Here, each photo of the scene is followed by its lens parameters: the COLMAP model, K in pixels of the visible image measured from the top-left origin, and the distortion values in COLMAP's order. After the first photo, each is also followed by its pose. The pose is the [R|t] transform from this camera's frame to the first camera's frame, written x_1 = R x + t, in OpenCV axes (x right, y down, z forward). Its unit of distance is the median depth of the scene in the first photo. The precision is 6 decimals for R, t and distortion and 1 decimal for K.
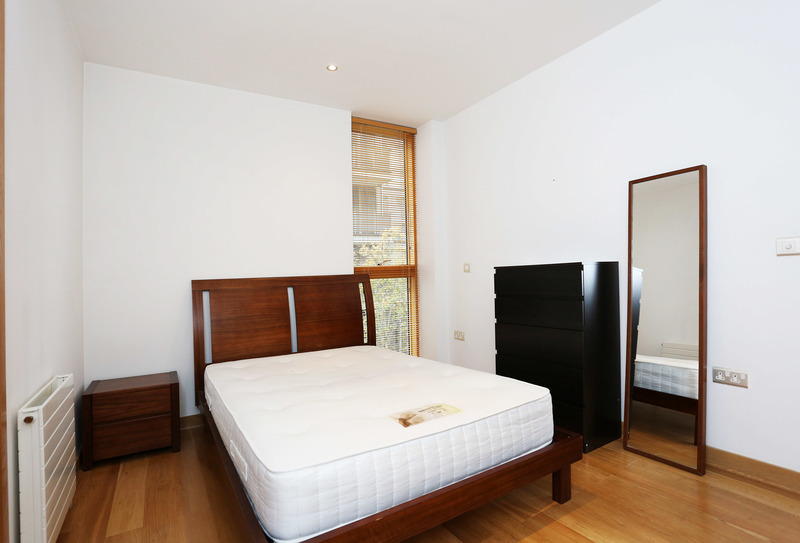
lens RADIAL K [[400.5, 0, 400.0], [0, 400.5, 271.5], [0, 0, 1]] dist [-0.065387, -0.000055]
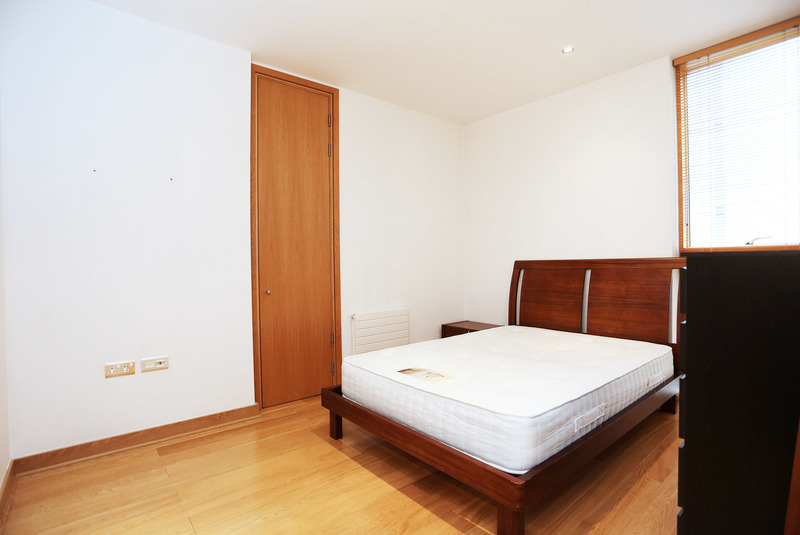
lens RADIAL K [[393.6, 0, 396.0], [0, 393.6, 272.2], [0, 0, 1]] dist [-0.072935, 0.032693]
pose [[0.139284, 0.058172, -0.988542, 0.743280], [0.021155, 0.997870, 0.061701, -0.030685], [0.990026, -0.029507, 0.137757, 0.428376]]
